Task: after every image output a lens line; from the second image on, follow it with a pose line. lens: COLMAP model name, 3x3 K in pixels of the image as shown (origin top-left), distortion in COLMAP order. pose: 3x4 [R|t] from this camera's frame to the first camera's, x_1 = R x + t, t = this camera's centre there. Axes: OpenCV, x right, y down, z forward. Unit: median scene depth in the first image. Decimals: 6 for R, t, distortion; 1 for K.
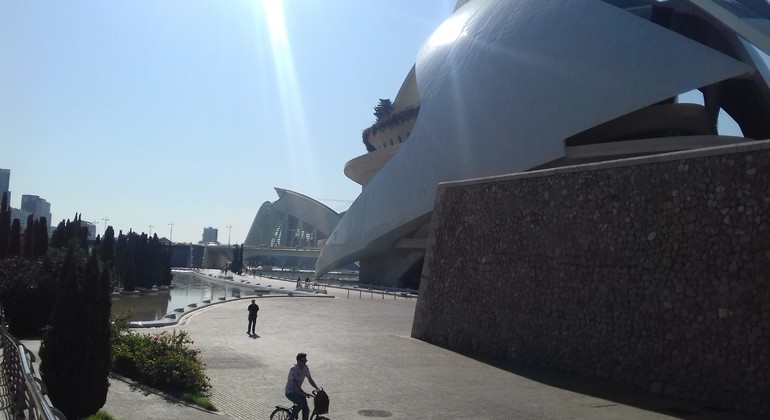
lens RADIAL K [[701.4, 0, 385.0], [0, 701.4, 210.0], [0, 0, 1]] dist [0.056293, -0.018164]
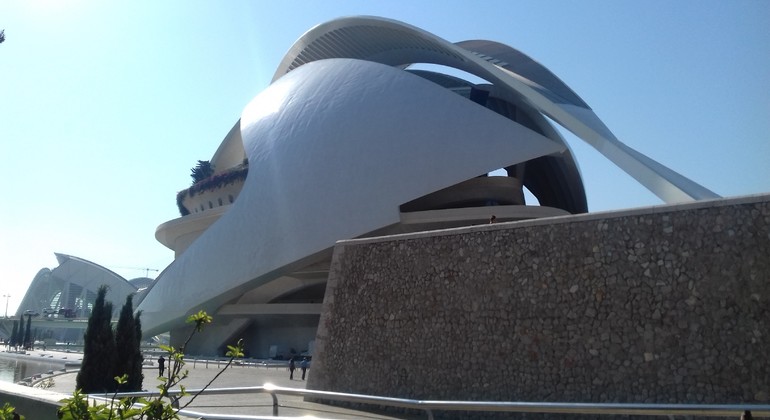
lens RADIAL K [[701.4, 0, 385.0], [0, 701.4, 210.0], [0, 0, 1]] dist [0.056293, -0.018164]
pose [[0.961000, 0.024818, 0.275432, -0.188210], [0.001341, 0.995535, -0.094381, 0.016589], [-0.276545, 0.091069, 0.956676, 0.027540]]
